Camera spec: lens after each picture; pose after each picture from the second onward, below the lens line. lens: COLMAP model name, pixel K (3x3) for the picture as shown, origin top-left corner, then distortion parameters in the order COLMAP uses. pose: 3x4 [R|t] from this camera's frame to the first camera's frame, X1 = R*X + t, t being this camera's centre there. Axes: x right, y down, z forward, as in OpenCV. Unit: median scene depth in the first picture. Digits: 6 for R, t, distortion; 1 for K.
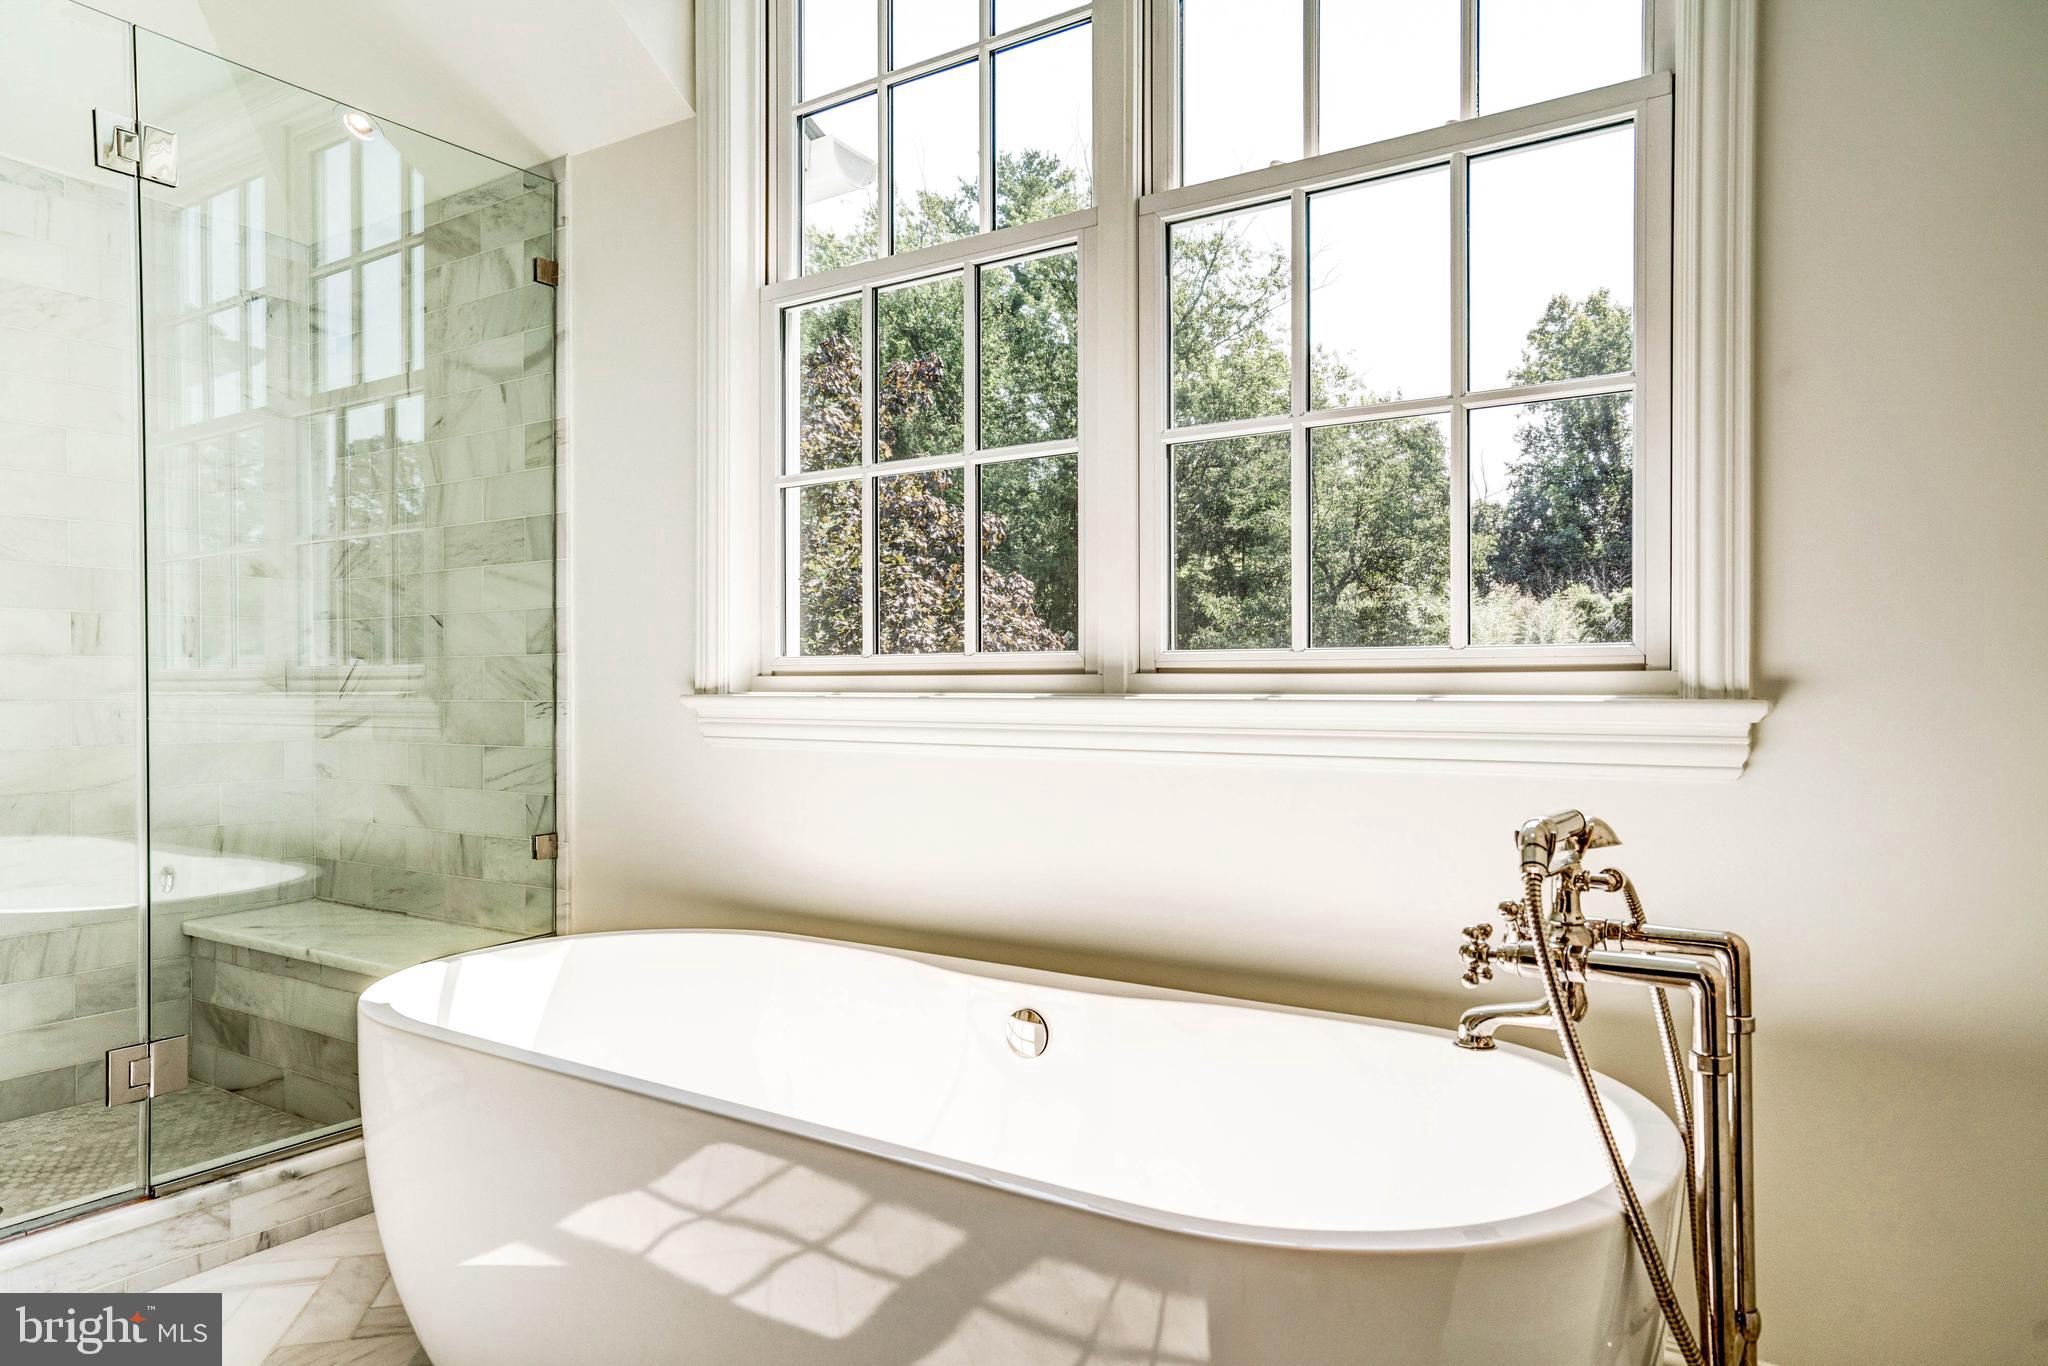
lens RADIAL K [[1298.2, 0, 1024.0], [0, 1298.2, 683.0], [0, 0, 1]] dist [-0.024005, 0.044570]
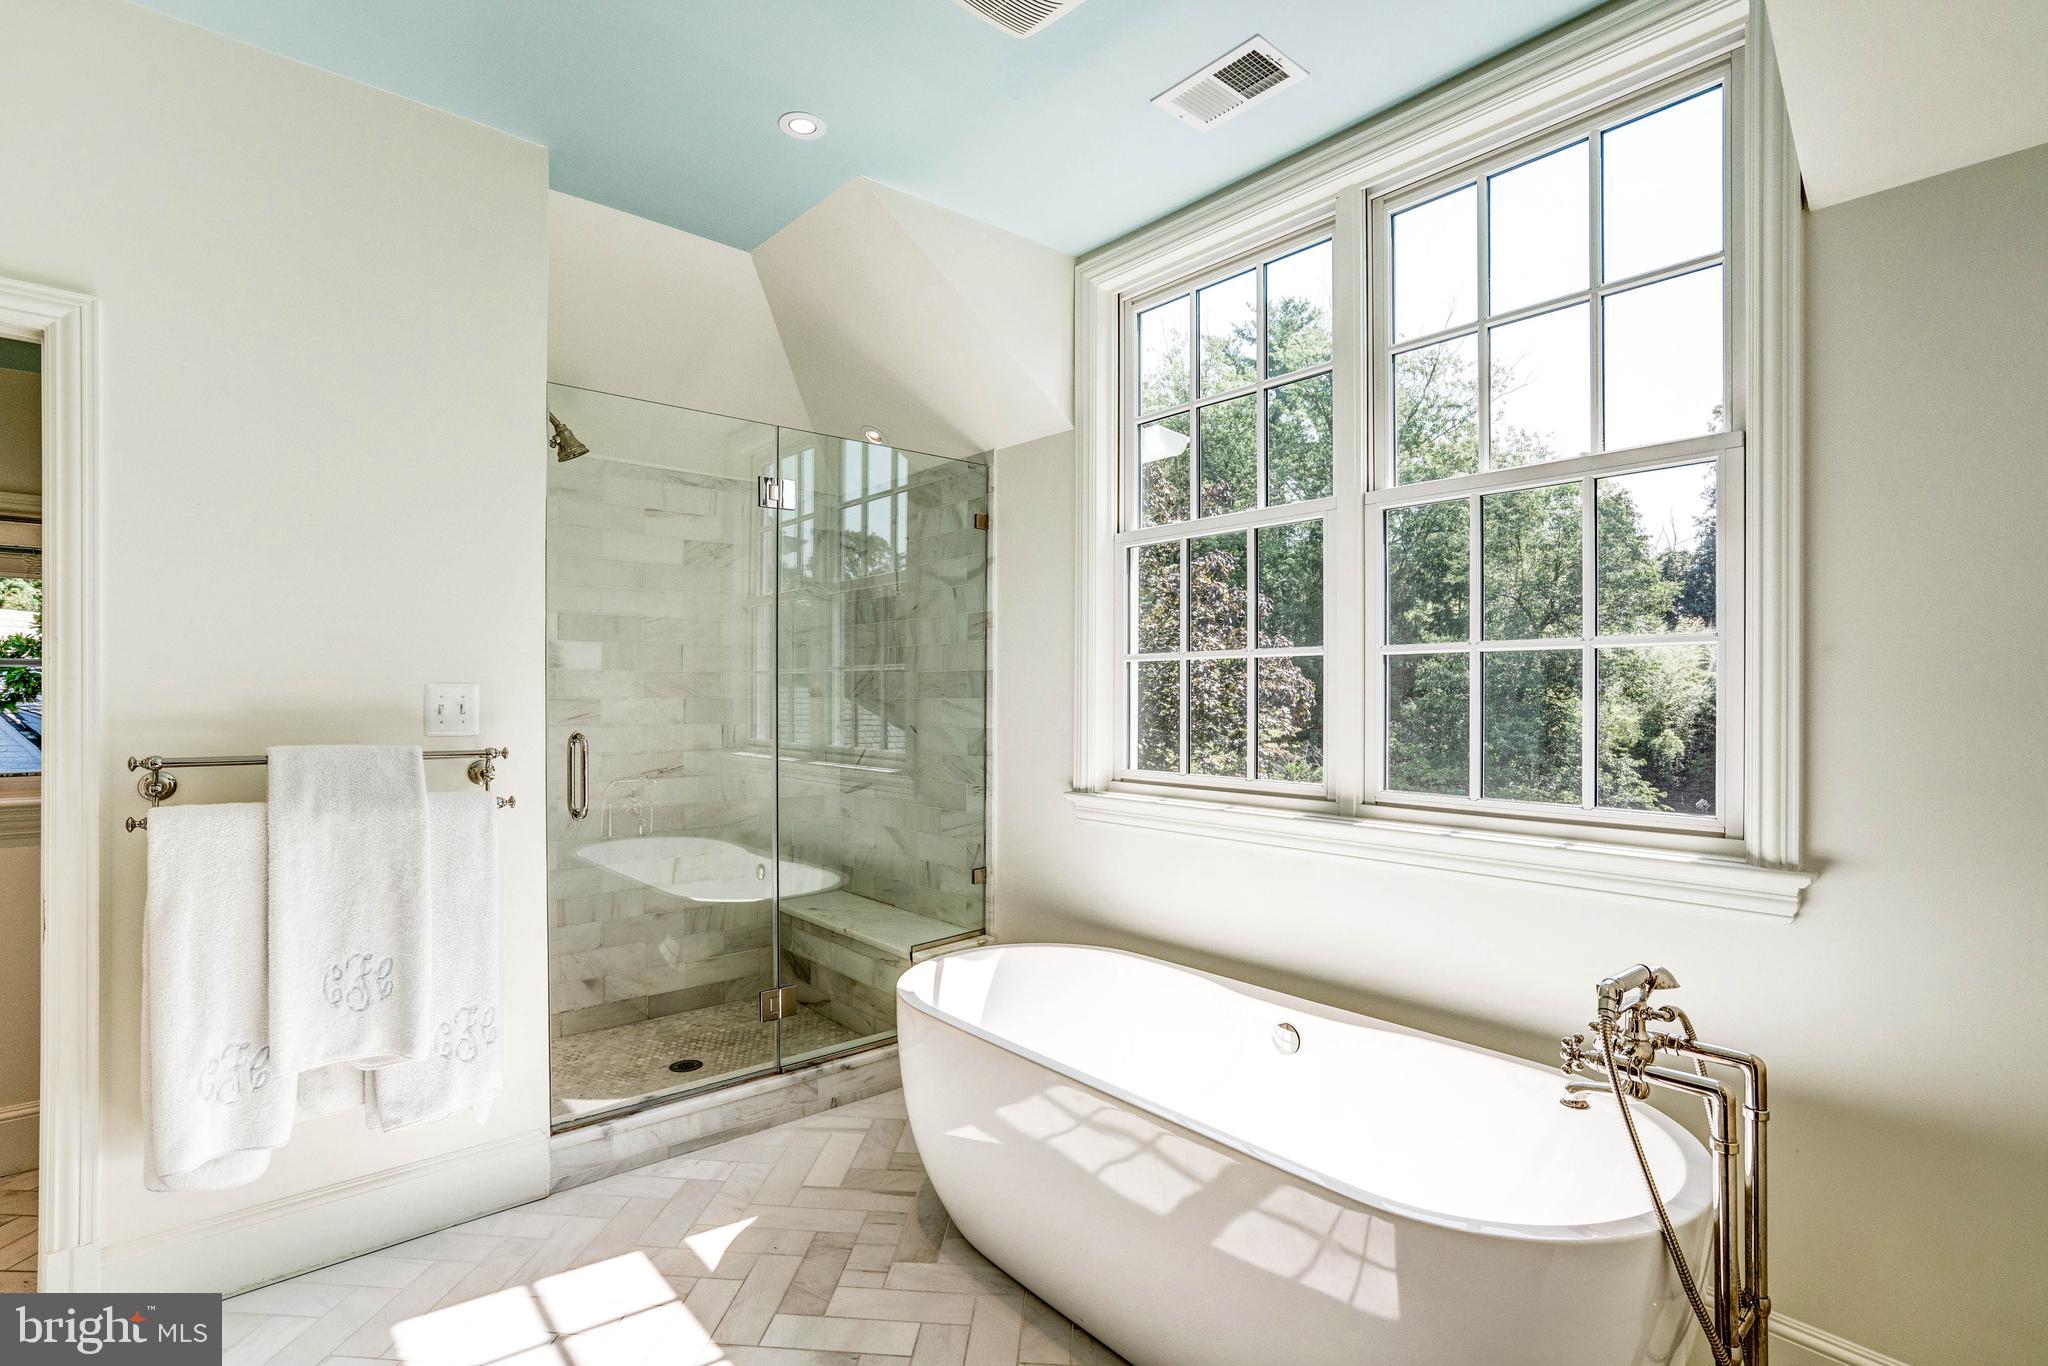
lens RADIAL K [[951.6, 0, 1023.8], [0, 951.6, 691.0], [0, 0, 1]] dist [-0.048299, 0.024782]
pose [[0.964877, 0.004126, -0.262670, -0.004412], [-0.005634, 0.999972, -0.004987, -0.099746], [0.262642, 0.006292, 0.964873, -0.134472]]
